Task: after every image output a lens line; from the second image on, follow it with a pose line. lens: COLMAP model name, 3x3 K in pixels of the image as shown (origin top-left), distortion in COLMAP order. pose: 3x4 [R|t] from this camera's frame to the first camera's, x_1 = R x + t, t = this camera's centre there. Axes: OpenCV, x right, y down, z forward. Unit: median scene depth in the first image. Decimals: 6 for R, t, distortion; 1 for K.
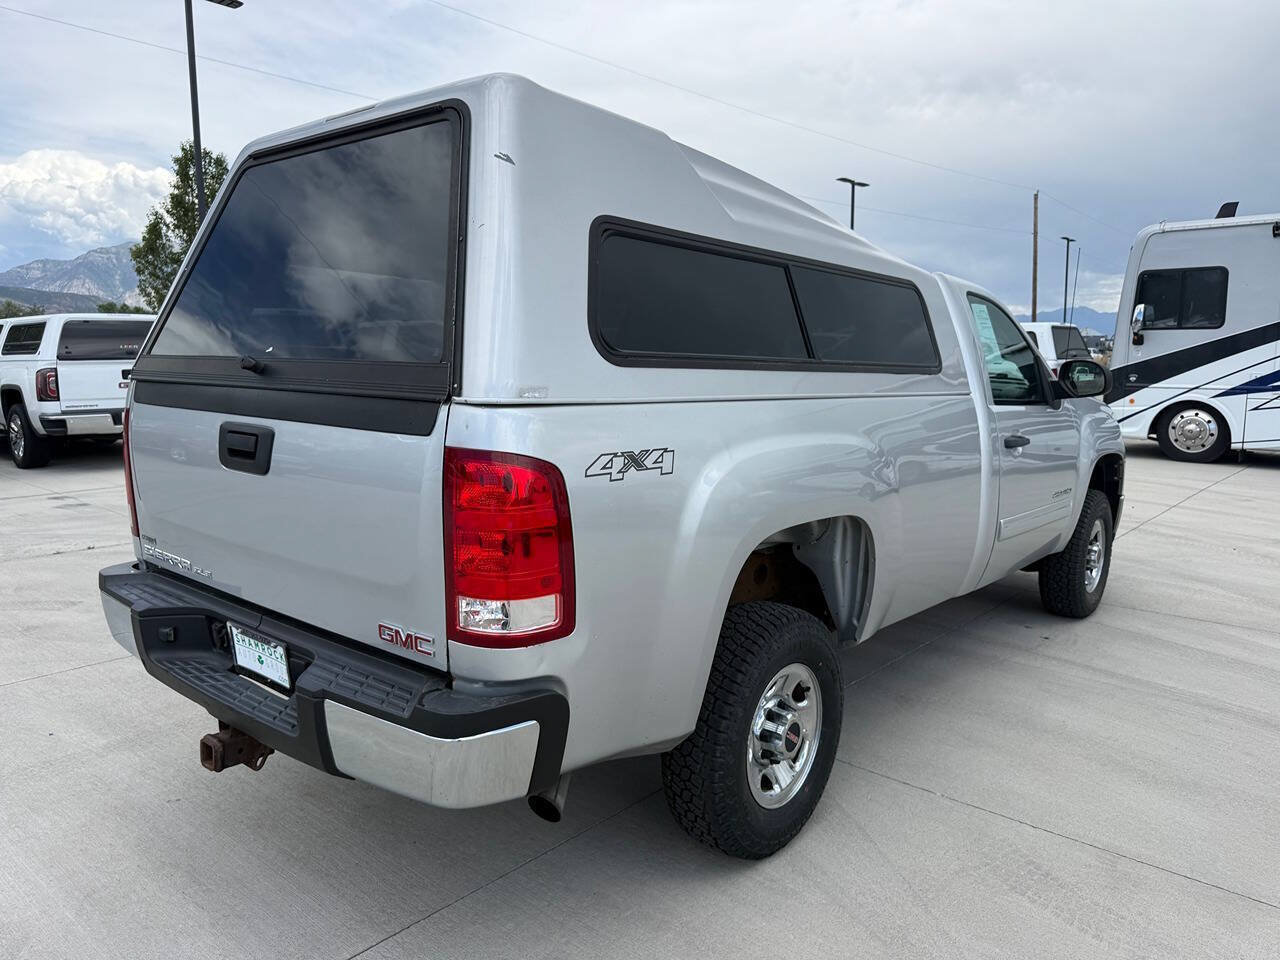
lens RADIAL K [[881.0, 0, 646.6], [0, 881.0, 470.8], [0, 0, 1]] dist [0.056552, -0.000530]
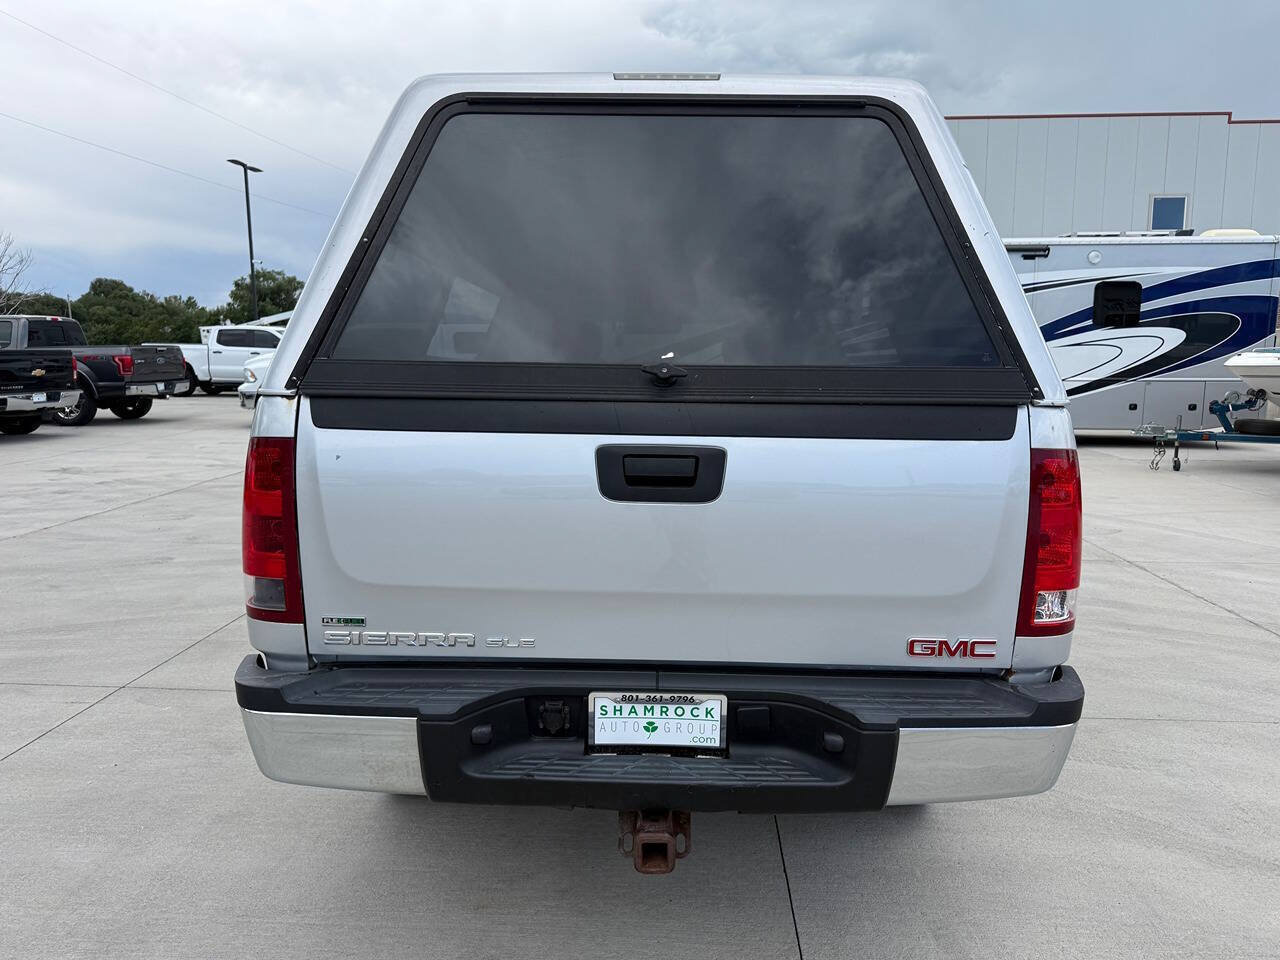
lens RADIAL K [[881.0, 0, 646.6], [0, 881.0, 470.8], [0, 0, 1]] dist [0.056552, -0.000530]
pose [[0.778015, -0.078065, 0.623376, -1.115240], [0.077581, 0.996593, 0.027977, -0.059642], [-0.623437, 0.026596, 0.781421, 0.424002]]
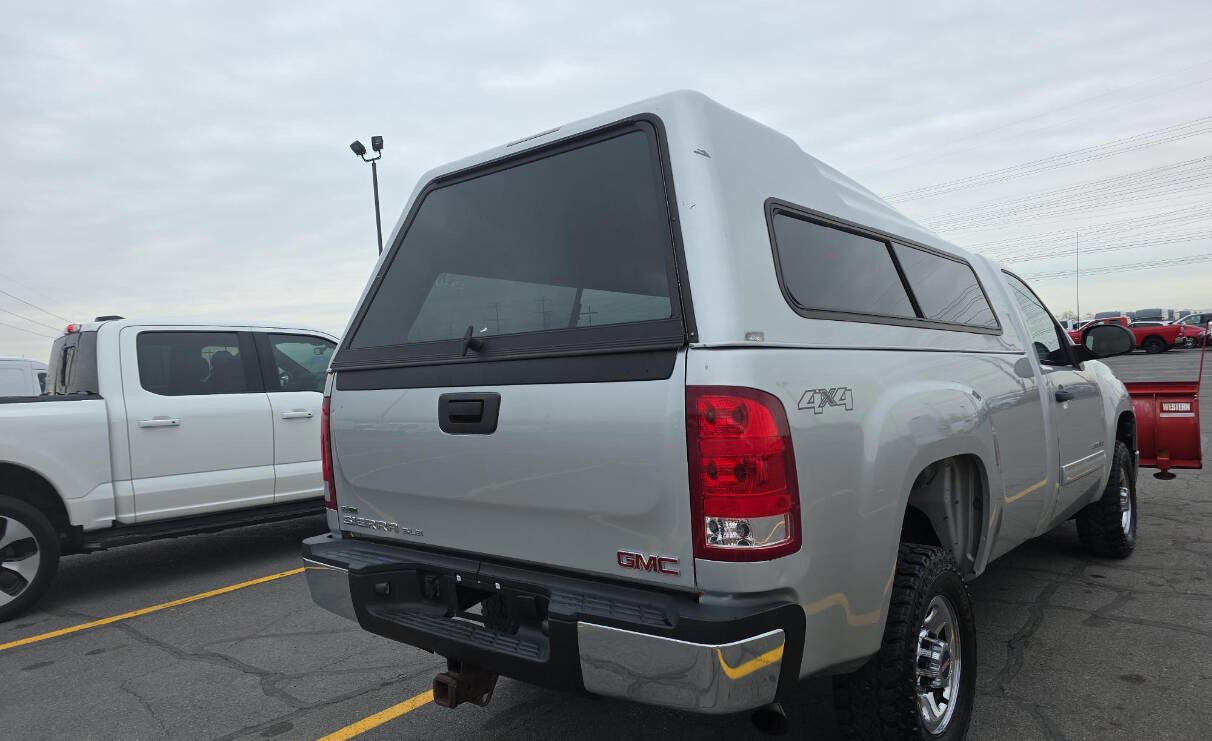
lens RADIAL K [[796.0, 0, 606.0], [0, 796.0, 370.5], [0, 0, 1]] dist [0.075225, -0.001755]
pose [[0.998273, -0.058025, -0.009145, -0.295261], [0.056312, 0.989627, -0.132161, 0.077148], [0.016719, 0.131417, 0.991186, -0.042934]]
